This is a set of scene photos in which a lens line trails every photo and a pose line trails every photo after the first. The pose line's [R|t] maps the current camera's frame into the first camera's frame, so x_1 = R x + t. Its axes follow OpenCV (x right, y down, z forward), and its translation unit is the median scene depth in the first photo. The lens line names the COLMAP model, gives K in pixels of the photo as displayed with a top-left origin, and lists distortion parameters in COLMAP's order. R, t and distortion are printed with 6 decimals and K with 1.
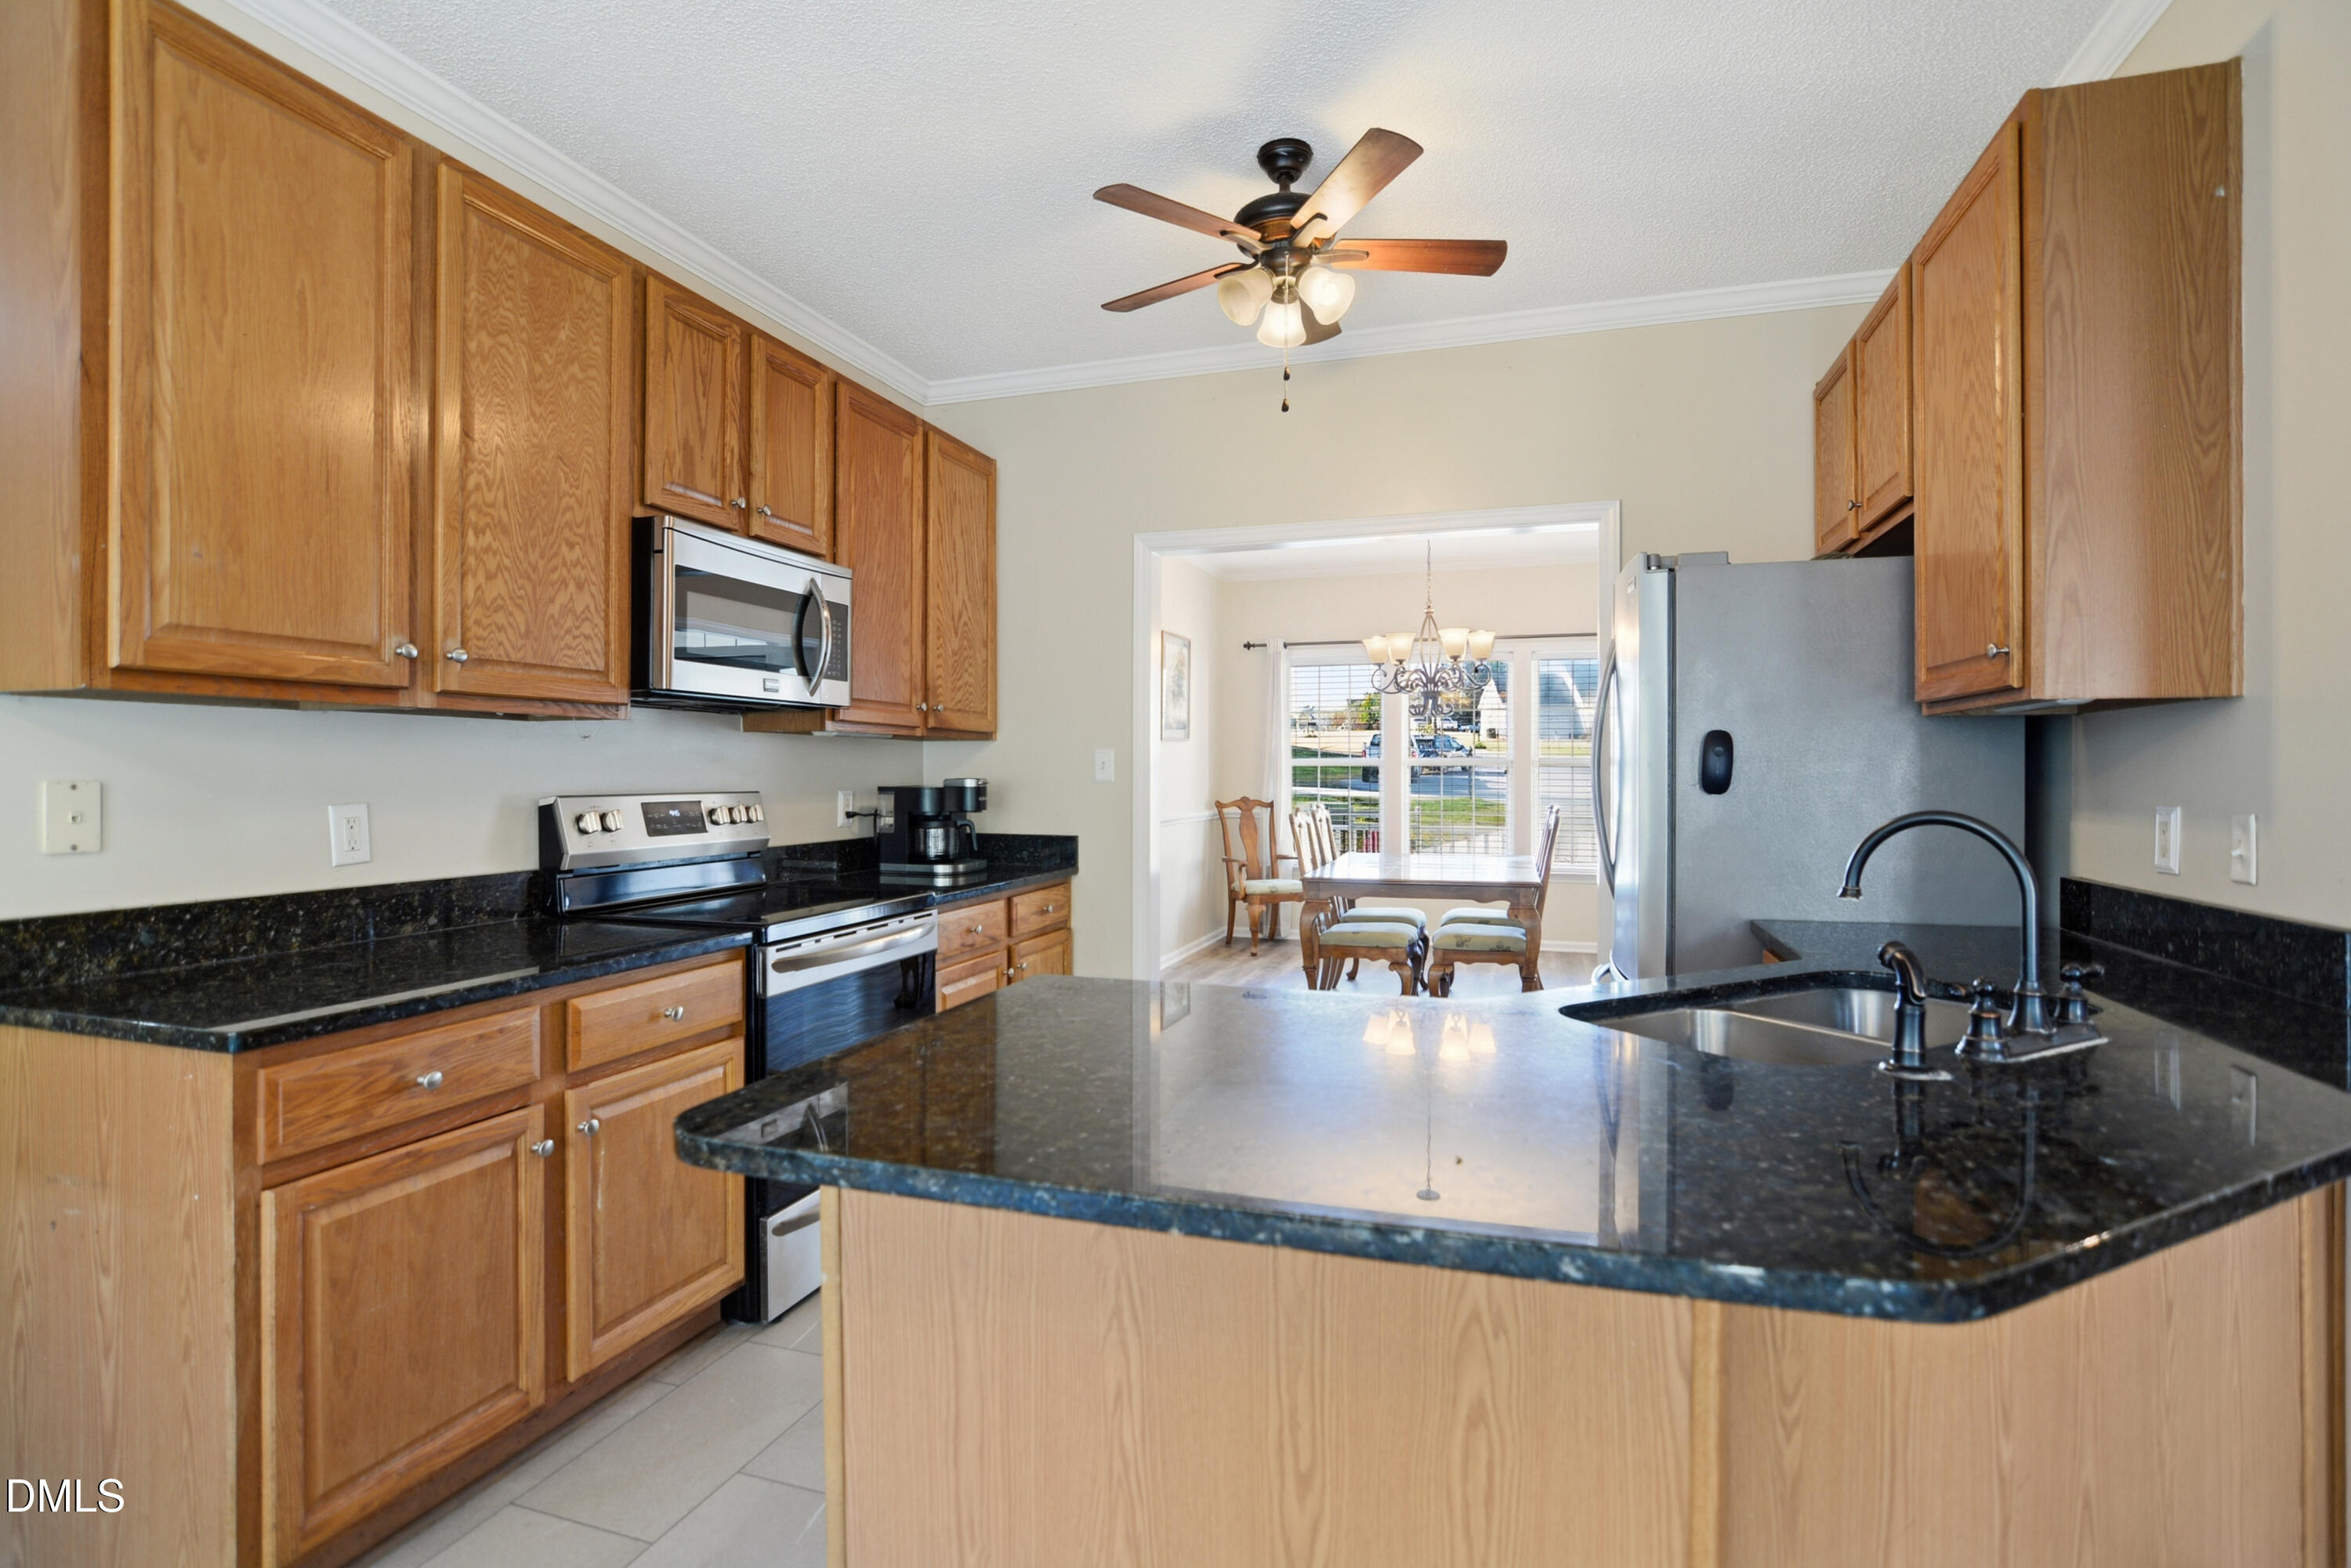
lens RADIAL K [[1169.2, 0, 1160.7], [0, 1169.2, 788.3], [0, 0, 1]] dist [-0.025180, 0.000445]
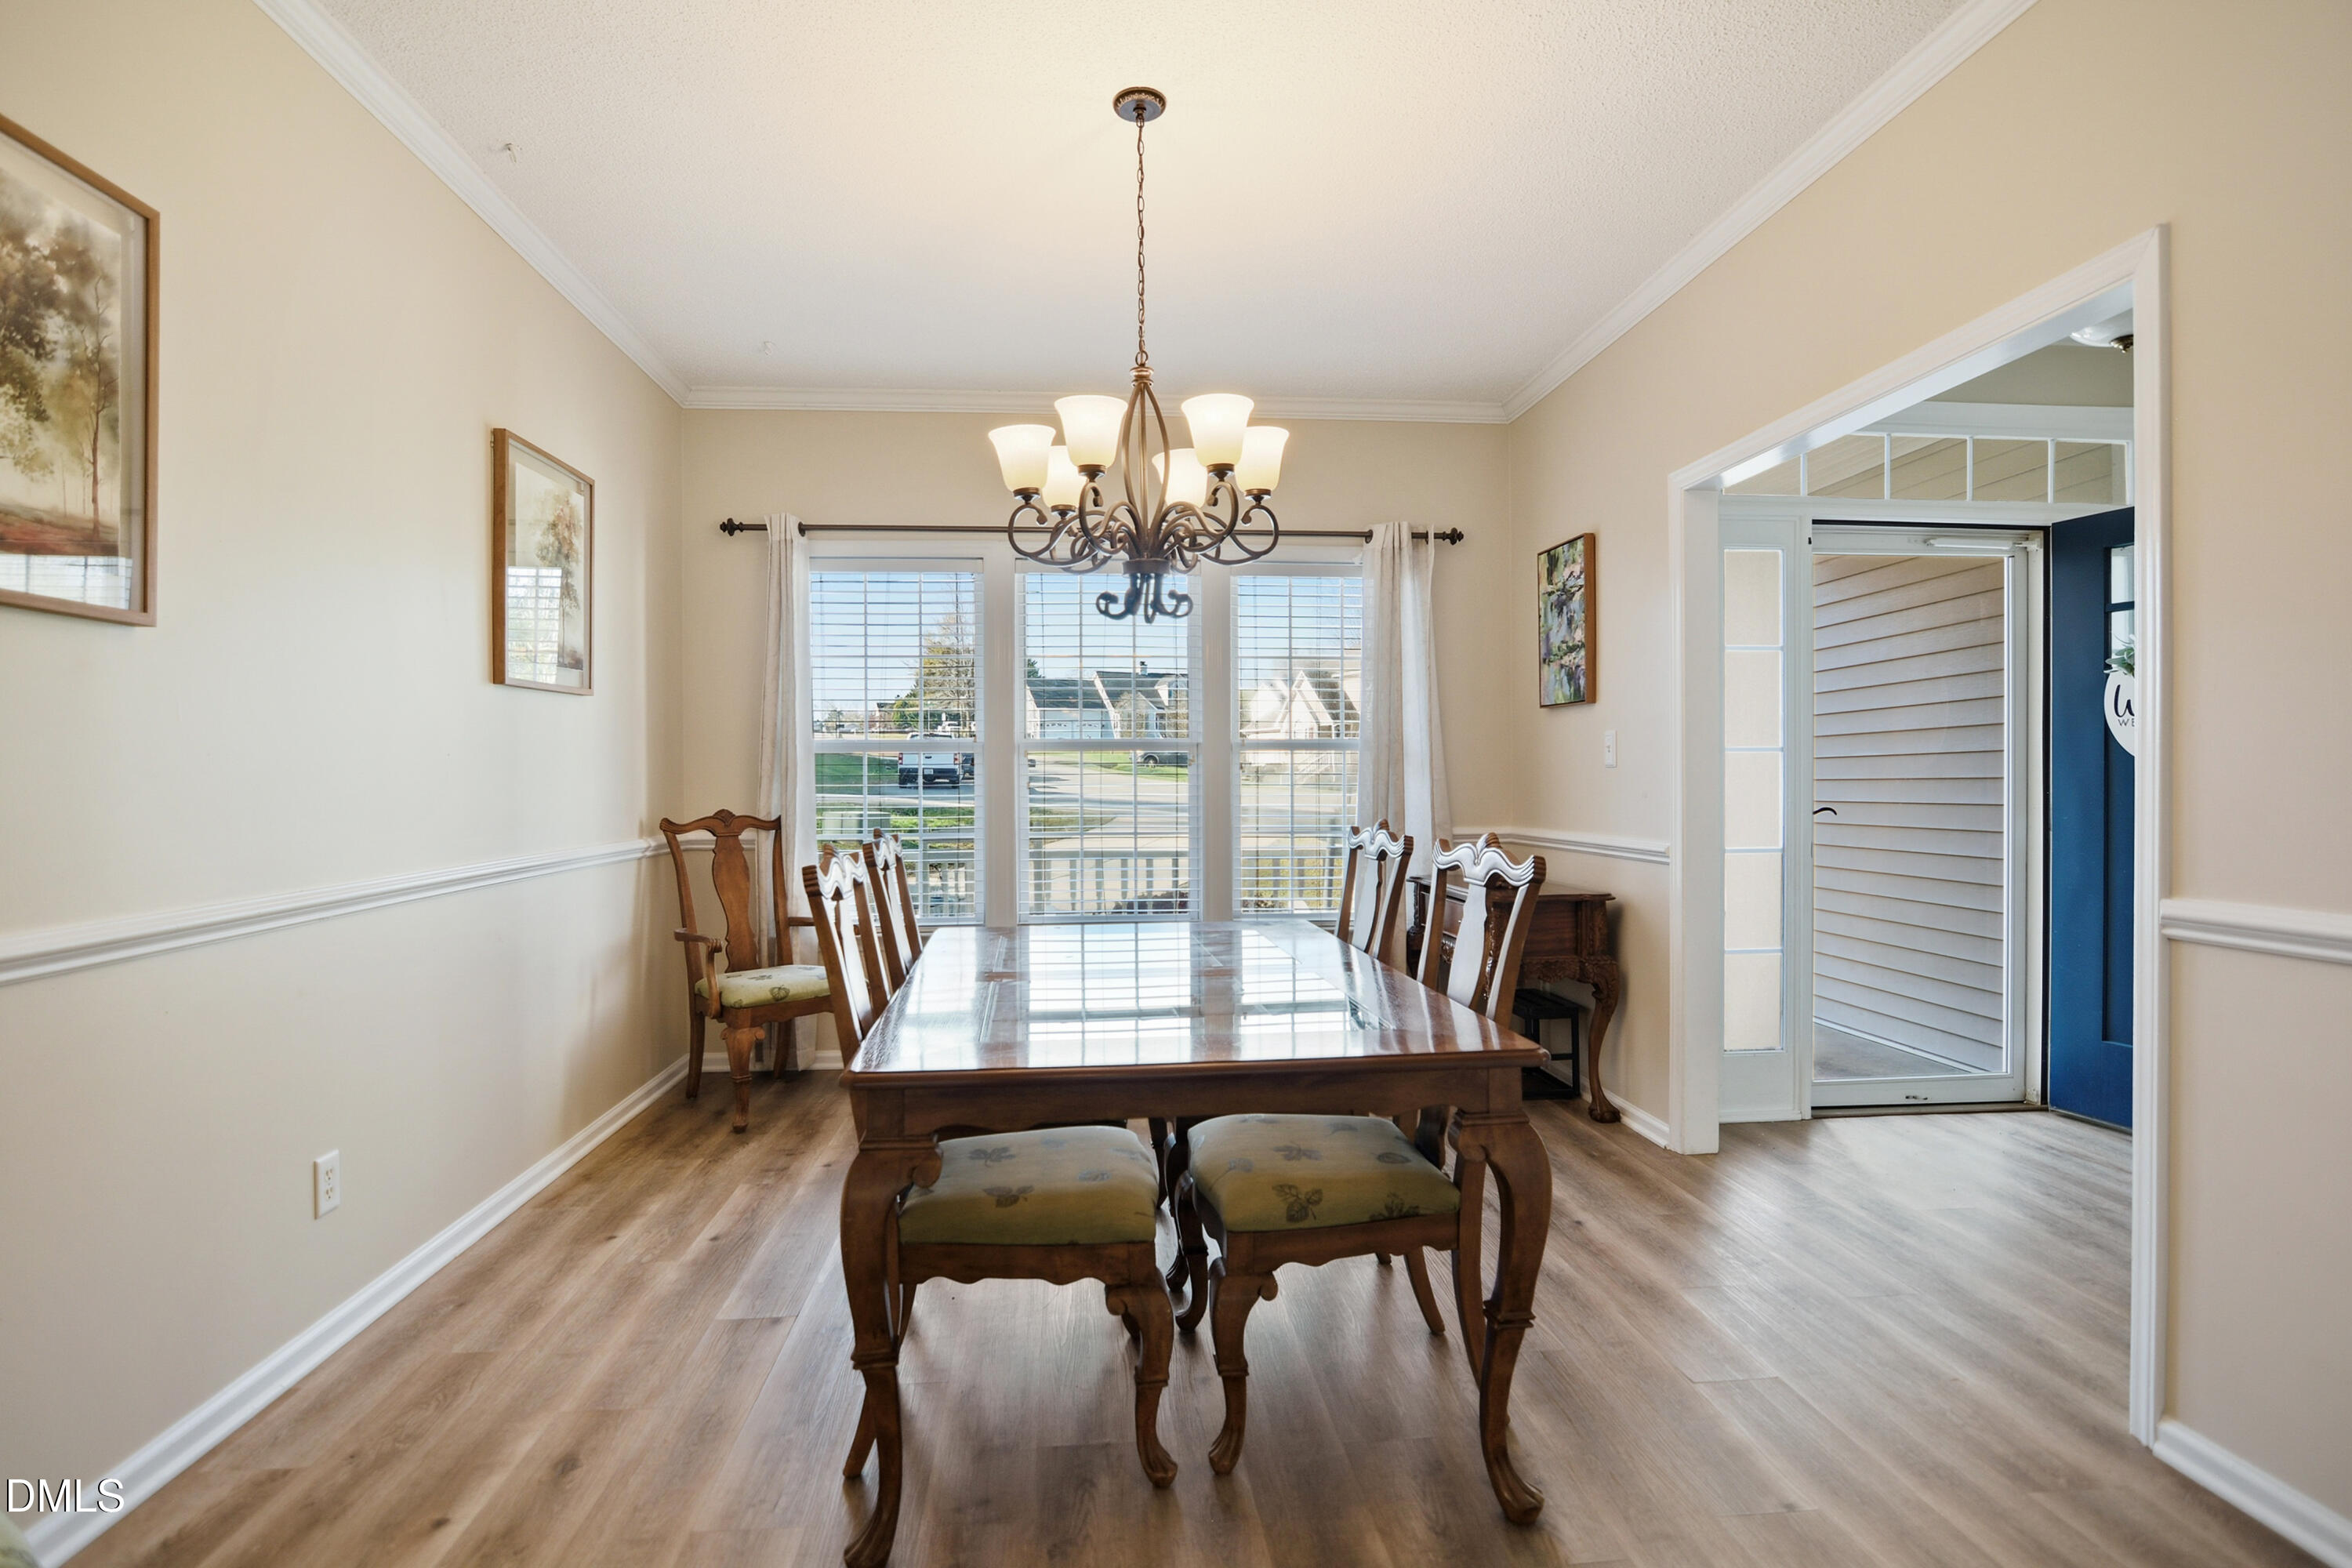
lens RADIAL K [[1169.7, 0, 1161.2], [0, 1169.7, 788.3], [0, 0, 1]] dist [-0.025180, 0.000445]
pose [[0.922233, -0.007594, 0.386561, 0.053636], [0.009603, 0.999949, -0.003265, 0.001294], [-0.386516, 0.006724, 0.922258, 0.465891]]
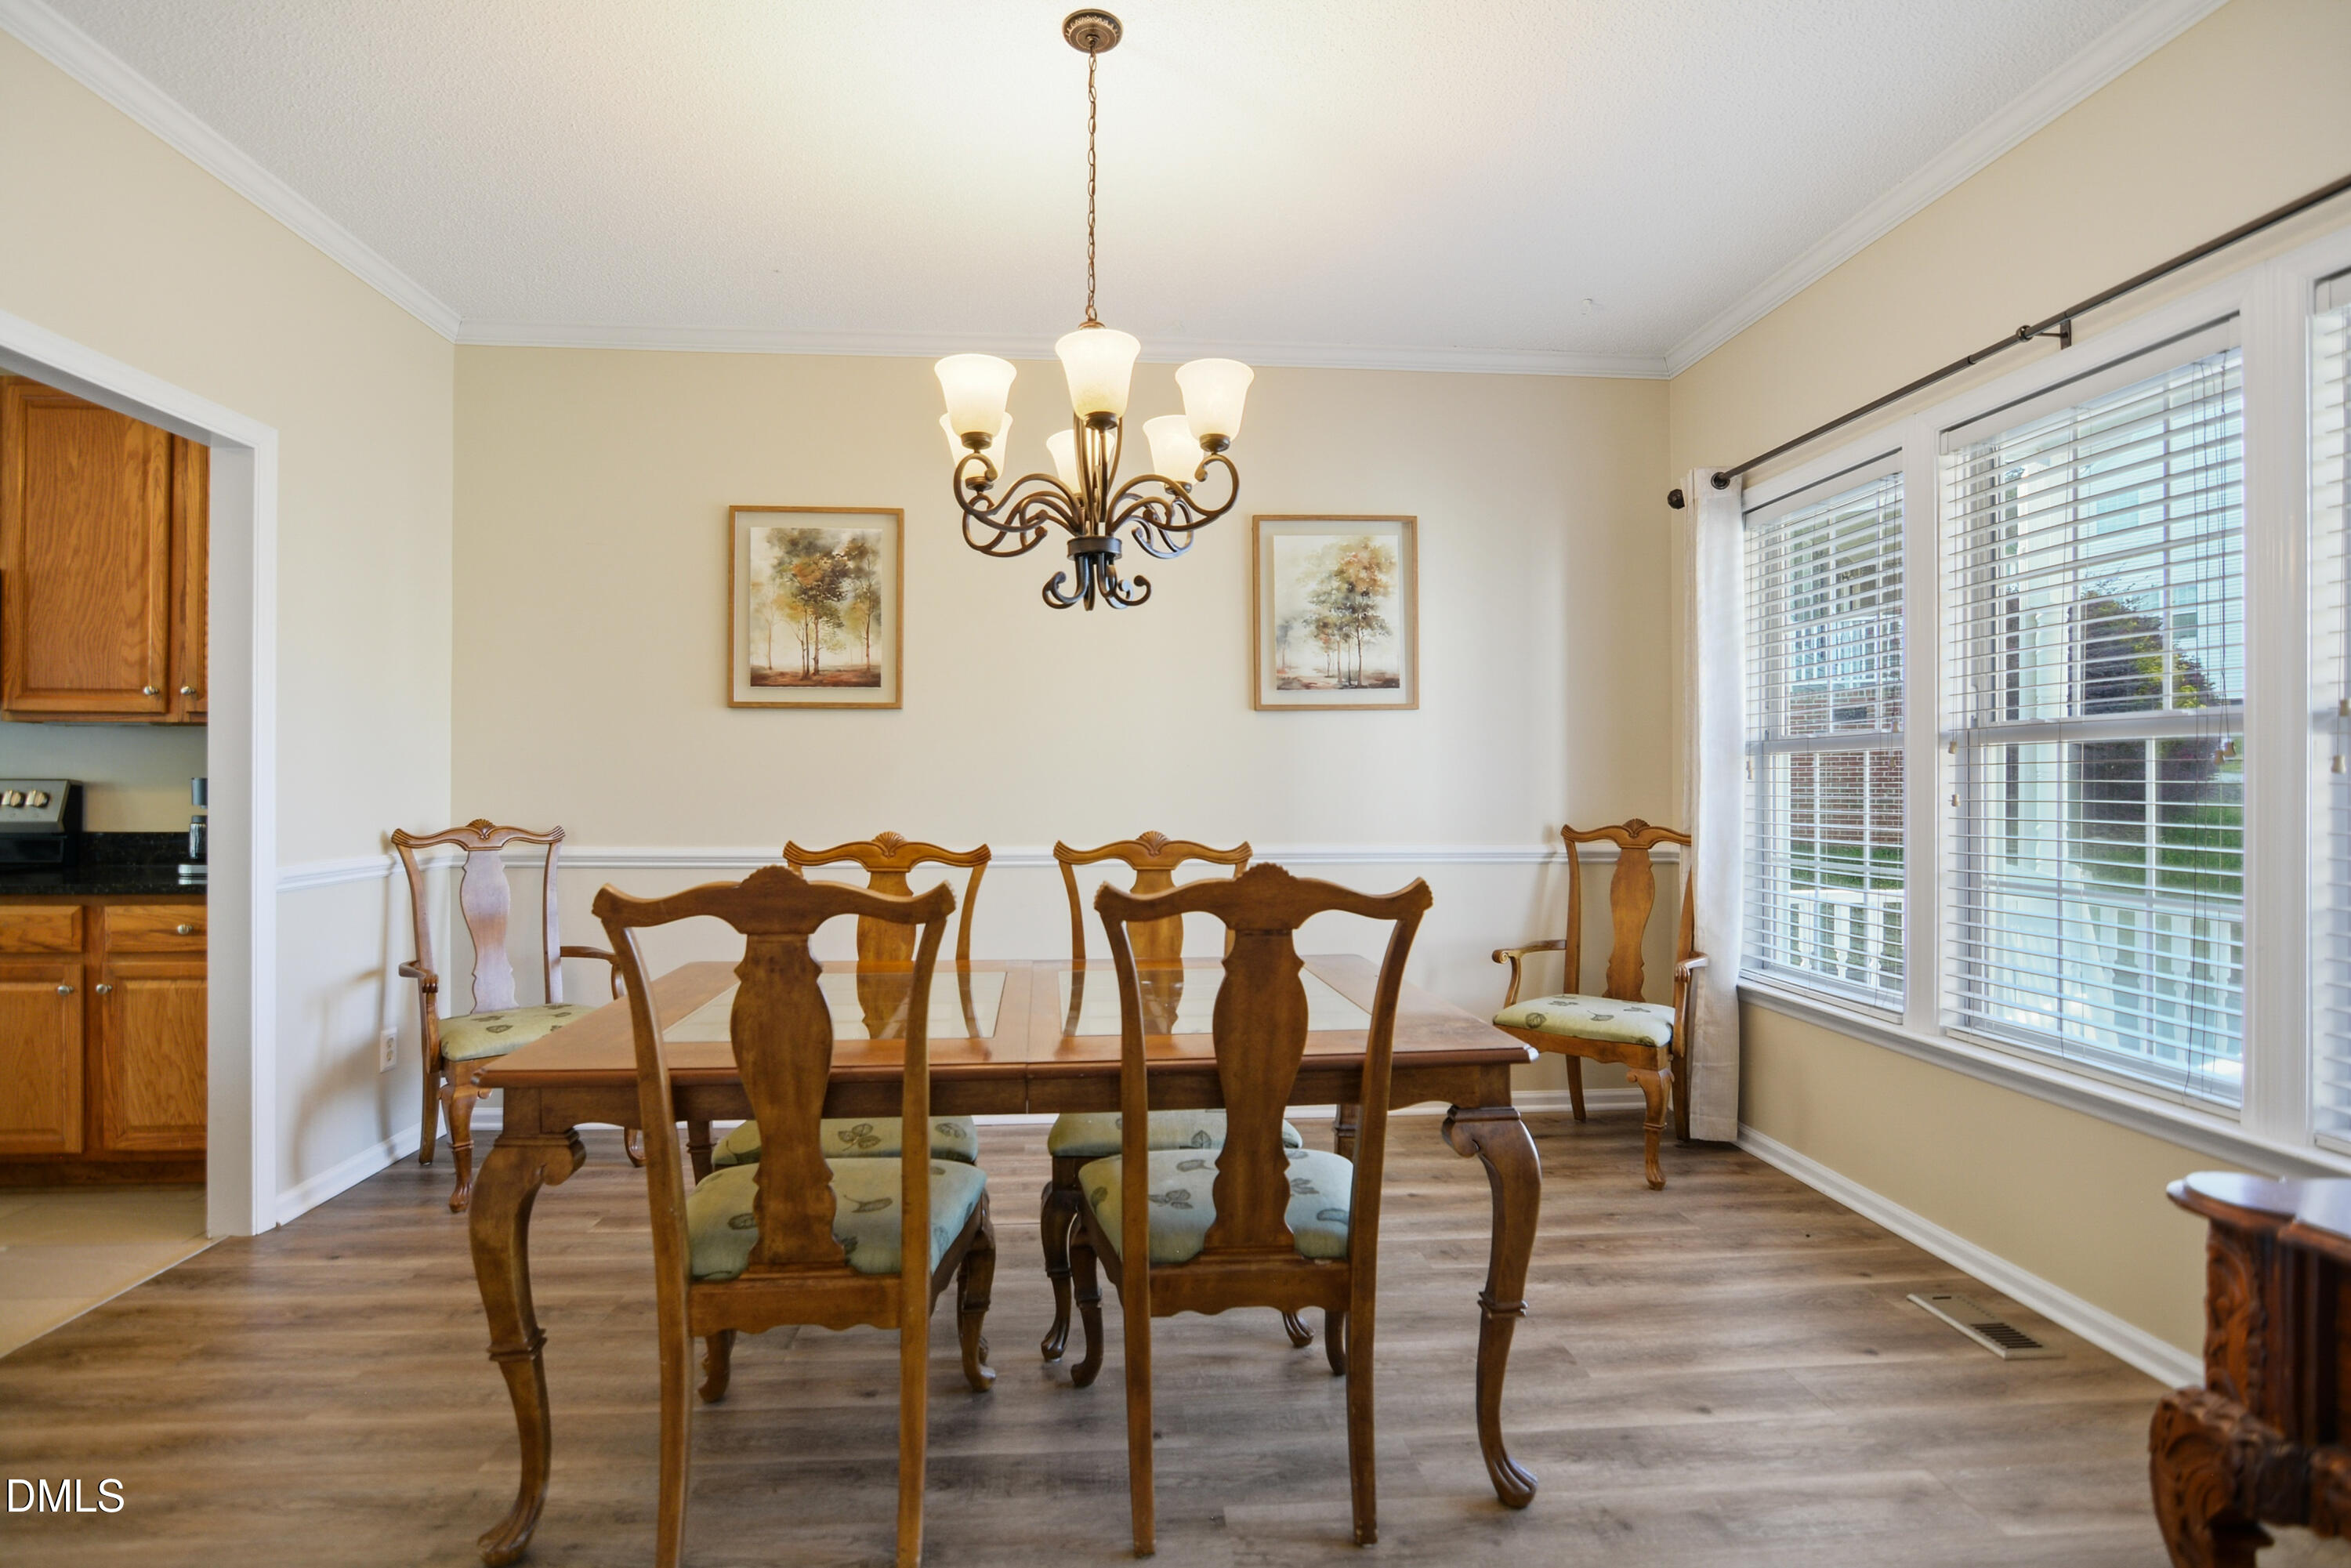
lens RADIAL K [[1169.2, 0, 1160.7], [0, 1169.2, 788.3], [0, 0, 1]] dist [-0.025180, 0.000445]
pose [[0.390263, -0.010470, -0.920644, 0.457471], [-0.014577, 0.999740, -0.017548, 0.006178], [0.920588, 0.020269, 0.390008, 0.673100]]
